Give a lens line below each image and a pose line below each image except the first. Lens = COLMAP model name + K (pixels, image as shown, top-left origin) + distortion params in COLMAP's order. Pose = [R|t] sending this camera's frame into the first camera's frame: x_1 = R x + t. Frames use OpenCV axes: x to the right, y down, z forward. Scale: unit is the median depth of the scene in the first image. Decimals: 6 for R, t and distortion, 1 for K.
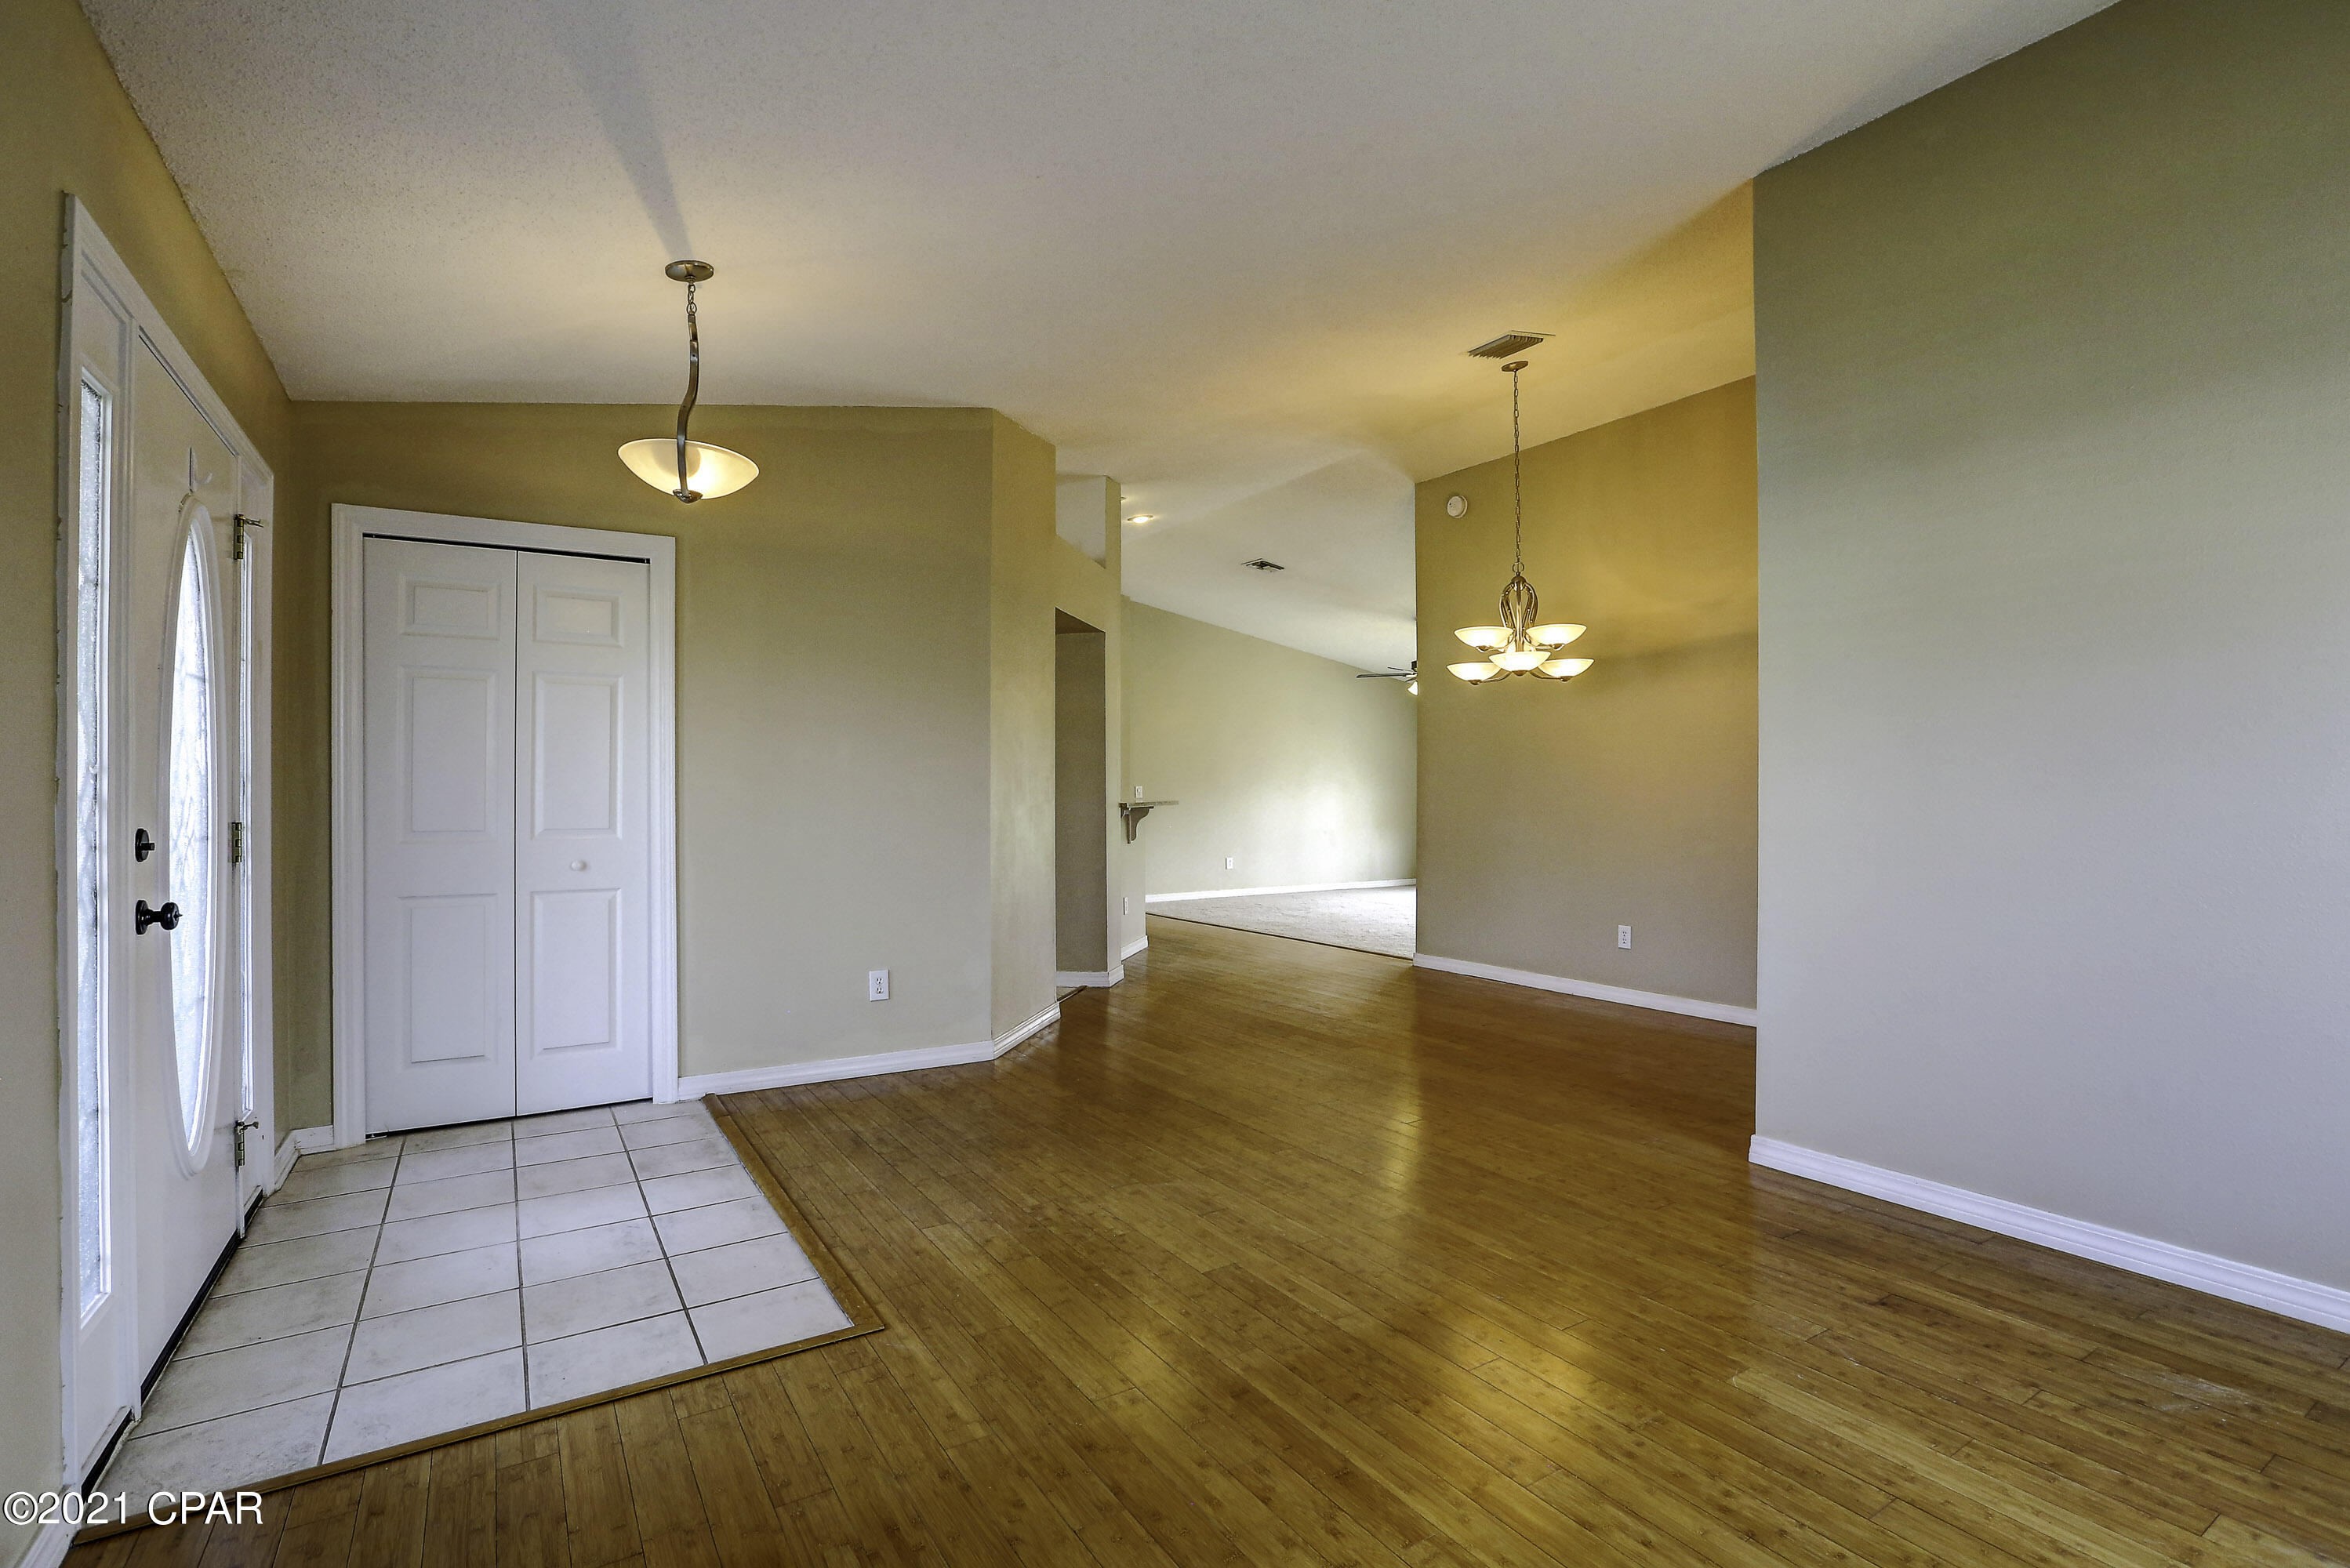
lens RADIAL K [[1076.8, 0, 1174.2], [0, 1076.8, 785.7], [0, 0, 1]] dist [-0.028701, 0.001477]
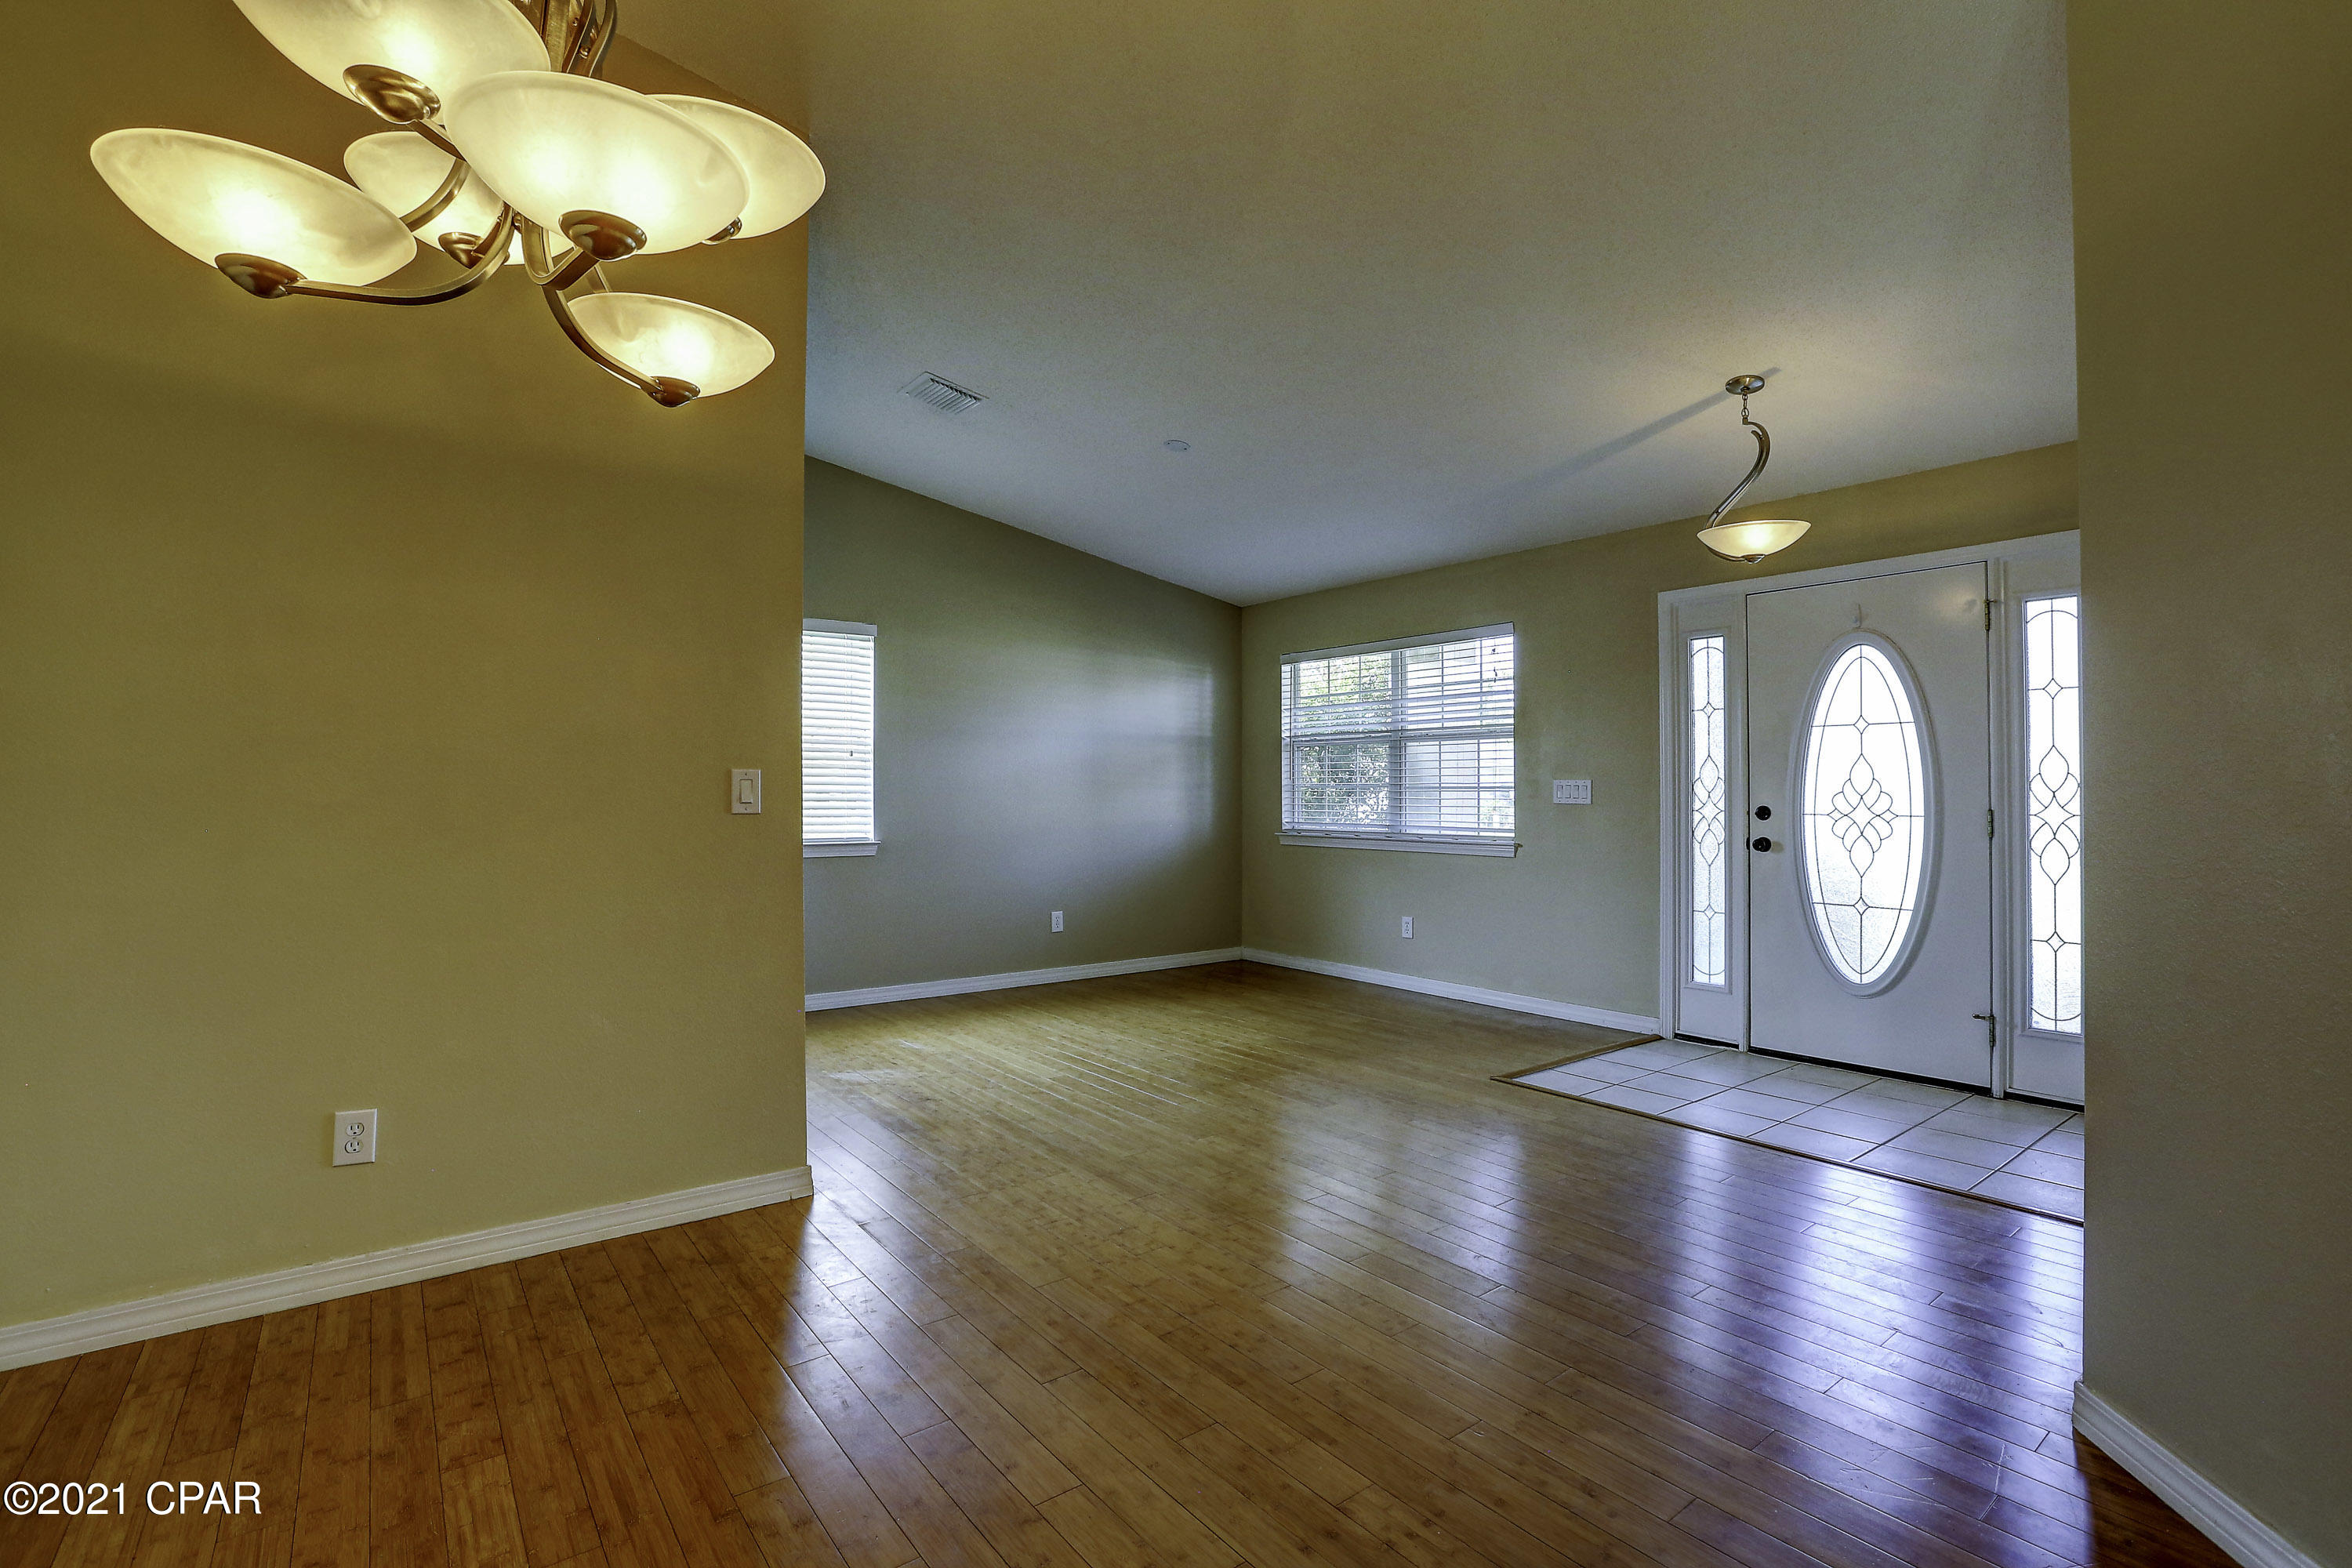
lens RADIAL K [[1077.7, 0, 1177.7], [0, 1077.7, 779.3], [0, 0, 1]] dist [-0.028701, 0.001477]
pose [[-0.995421, 0.004605, -0.095473, 0.346544], [0.006322, 0.999823, -0.017694, 0.011232], [0.095375, -0.018216, -0.995275, 2.172725]]
